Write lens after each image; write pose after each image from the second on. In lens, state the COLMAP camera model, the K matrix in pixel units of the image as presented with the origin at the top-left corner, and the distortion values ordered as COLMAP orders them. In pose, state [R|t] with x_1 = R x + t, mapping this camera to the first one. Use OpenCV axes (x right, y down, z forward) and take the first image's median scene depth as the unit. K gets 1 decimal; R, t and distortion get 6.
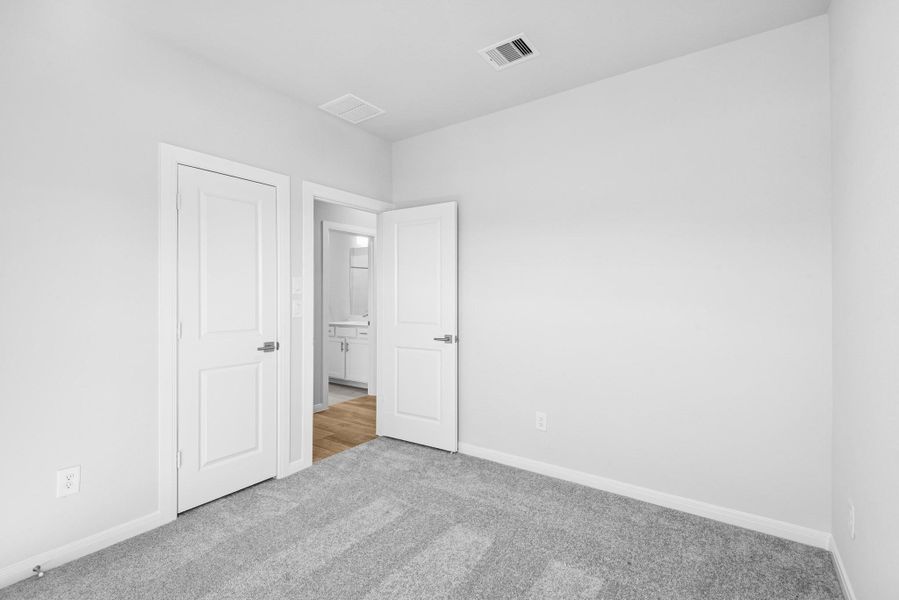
lens RADIAL K [[407.7, 0, 451.1], [0, 407.7, 296.2], [0, 0, 1]] dist [0.004717, 0.000113]
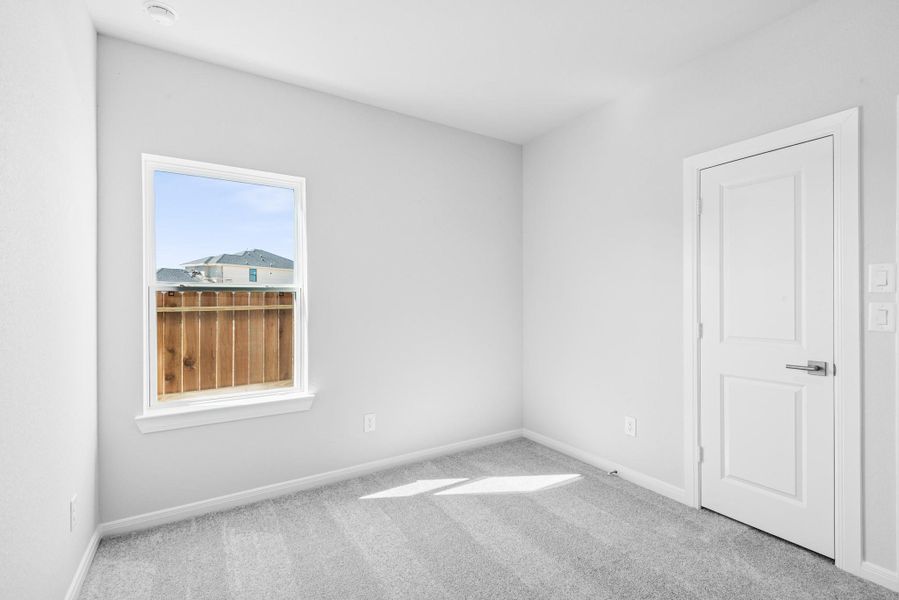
lens RADIAL K [[407.7, 0, 451.1], [0, 407.7, 296.2], [0, 0, 1]] dist [0.004717, 0.000113]
pose [[-0.378760, -0.001723, -0.925493, 0.467160], [0.010553, 0.999925, -0.006180, -0.002535], [0.925435, -0.012108, -0.378714, 0.701707]]
